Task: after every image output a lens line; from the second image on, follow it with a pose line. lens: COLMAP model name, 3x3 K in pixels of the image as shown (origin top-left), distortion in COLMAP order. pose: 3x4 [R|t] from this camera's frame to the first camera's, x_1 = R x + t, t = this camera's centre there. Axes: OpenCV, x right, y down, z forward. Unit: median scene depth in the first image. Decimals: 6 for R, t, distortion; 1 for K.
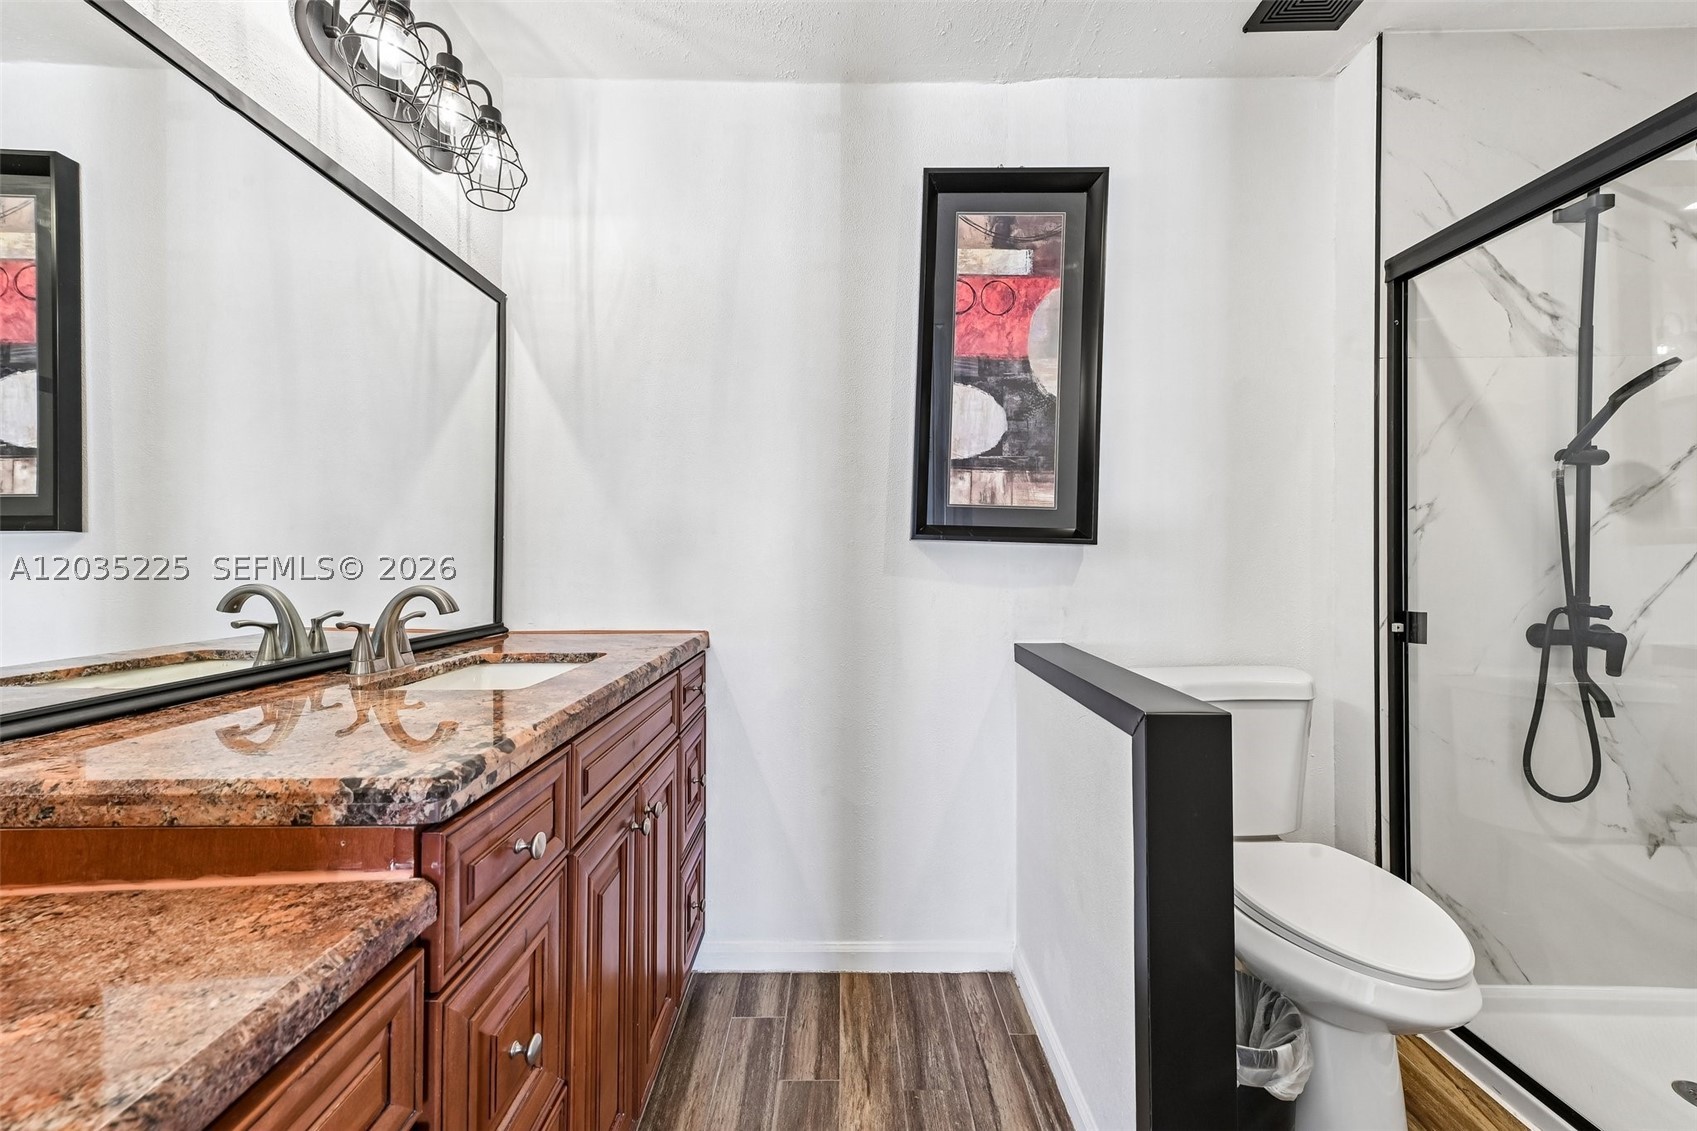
lens RADIAL K [[669.9, 0, 843.2], [0, 669.9, 555.2], [0, 0, 1]] dist [0.010646, 0.000515]
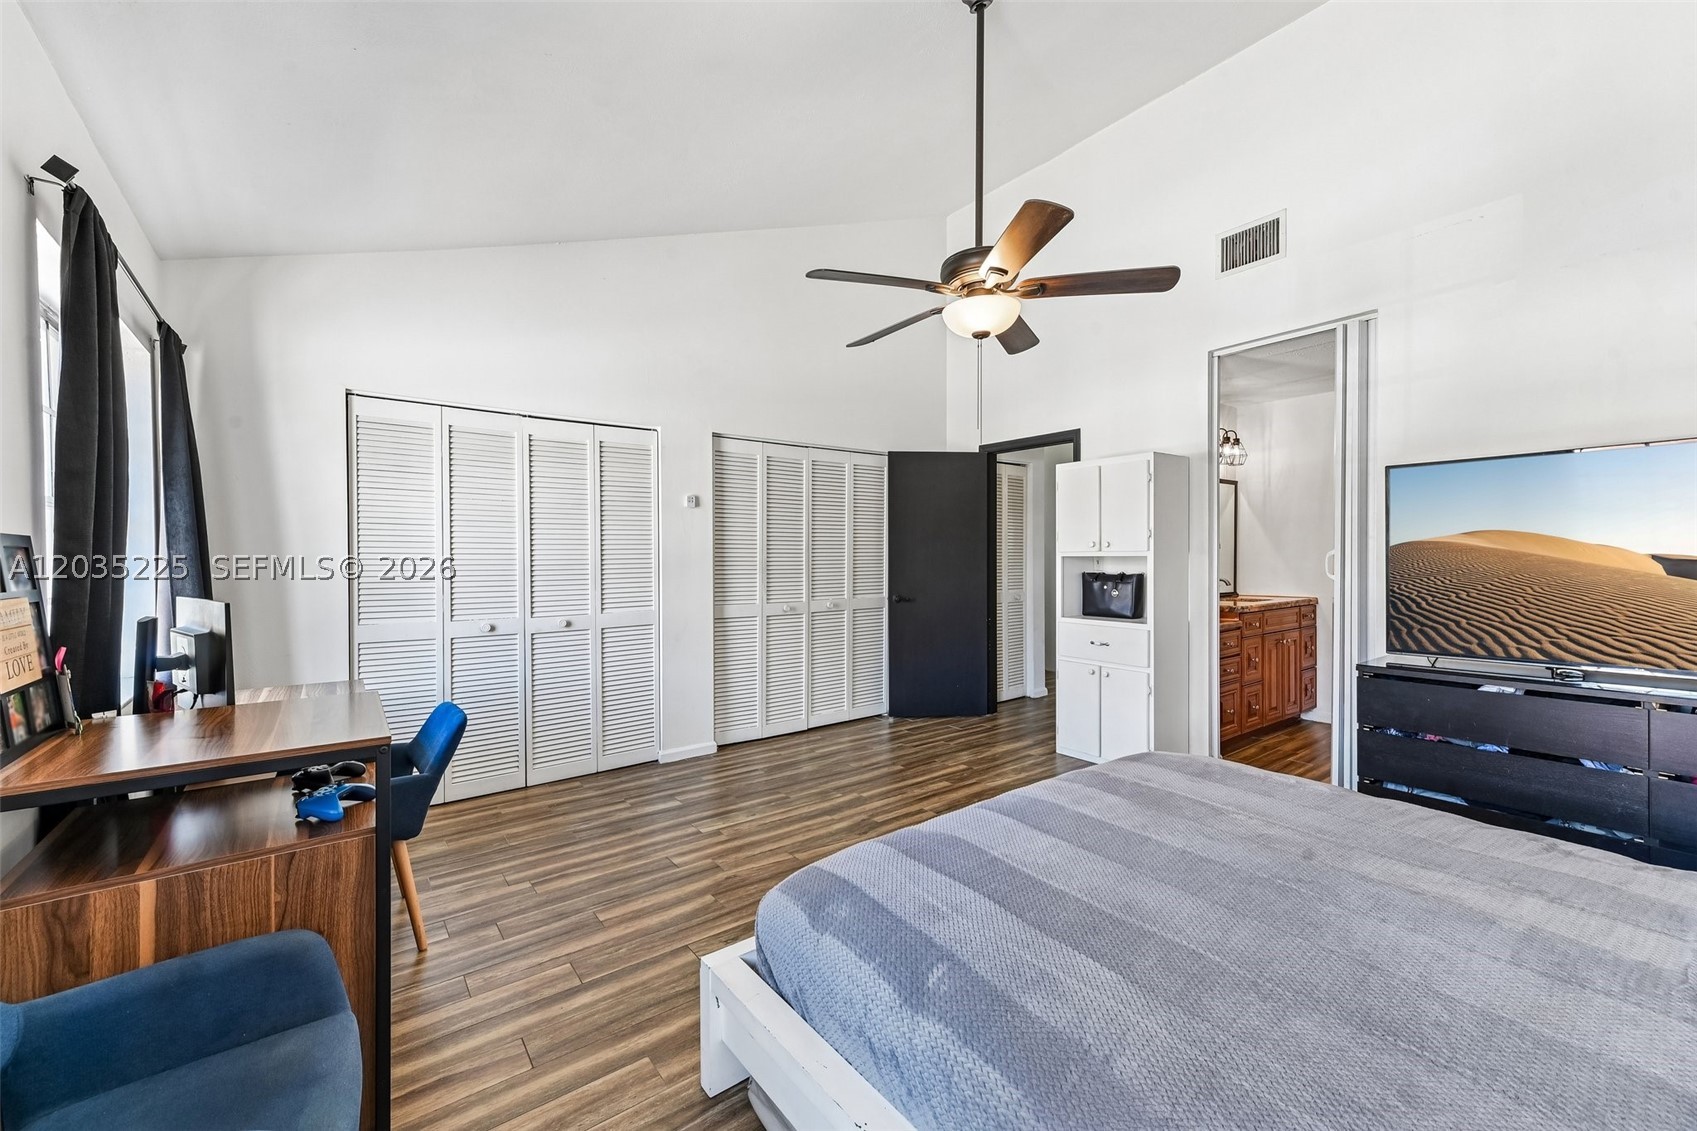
lens RADIAL K [[669.9, 0, 845.6], [0, 669.9, 566.5], [0, 0, 1]] dist [0.010646, 0.000515]
pose [[0.600899, 0.001384, -0.799323, 1.036342], [0.008136, 0.999936, 0.007848, -0.060110], [0.799283, -0.011220, 0.600850, -2.704392]]
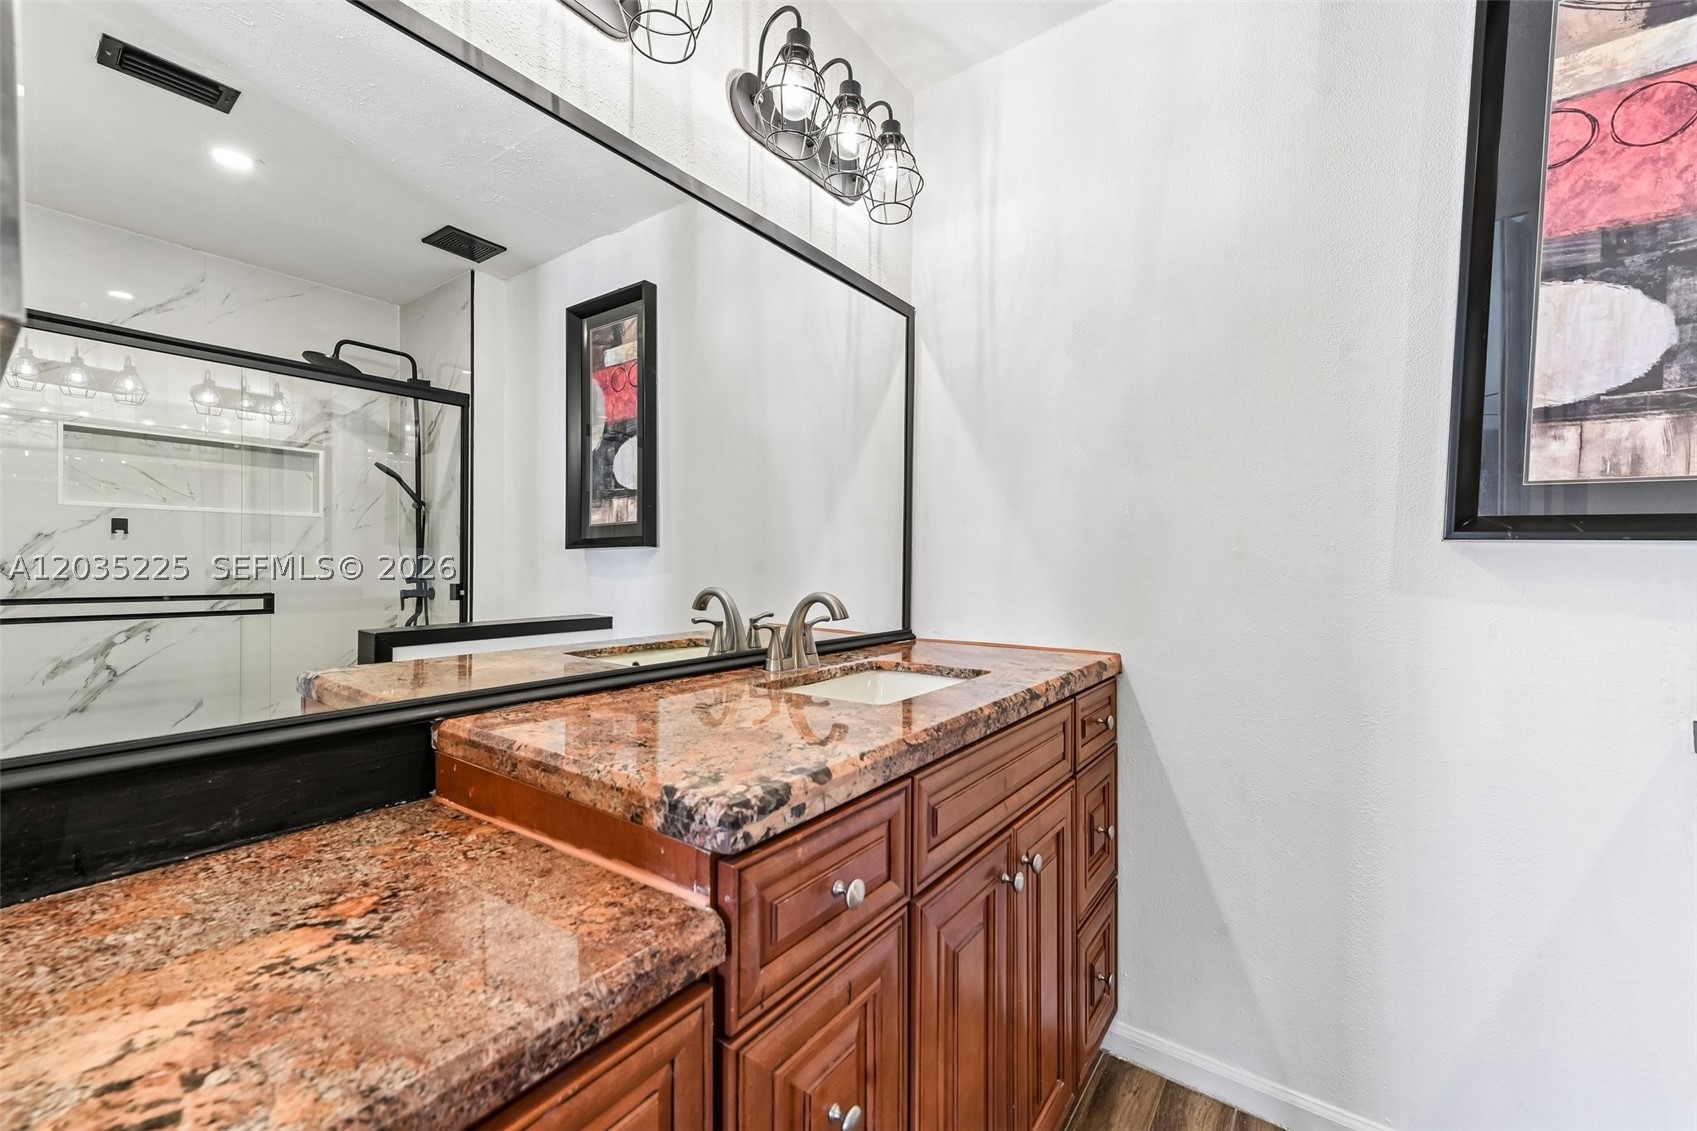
lens RADIAL K [[669.9, 0, 852.1], [0, 669.9, 568.1], [0, 0, 1]] dist [0.010646, 0.000515]
pose [[0.804593, 0.003596, -0.593816, 0.034055], [0.000822, 0.999974, 0.007169, -0.000626], [0.593826, -0.006257, 0.804569, 0.155346]]
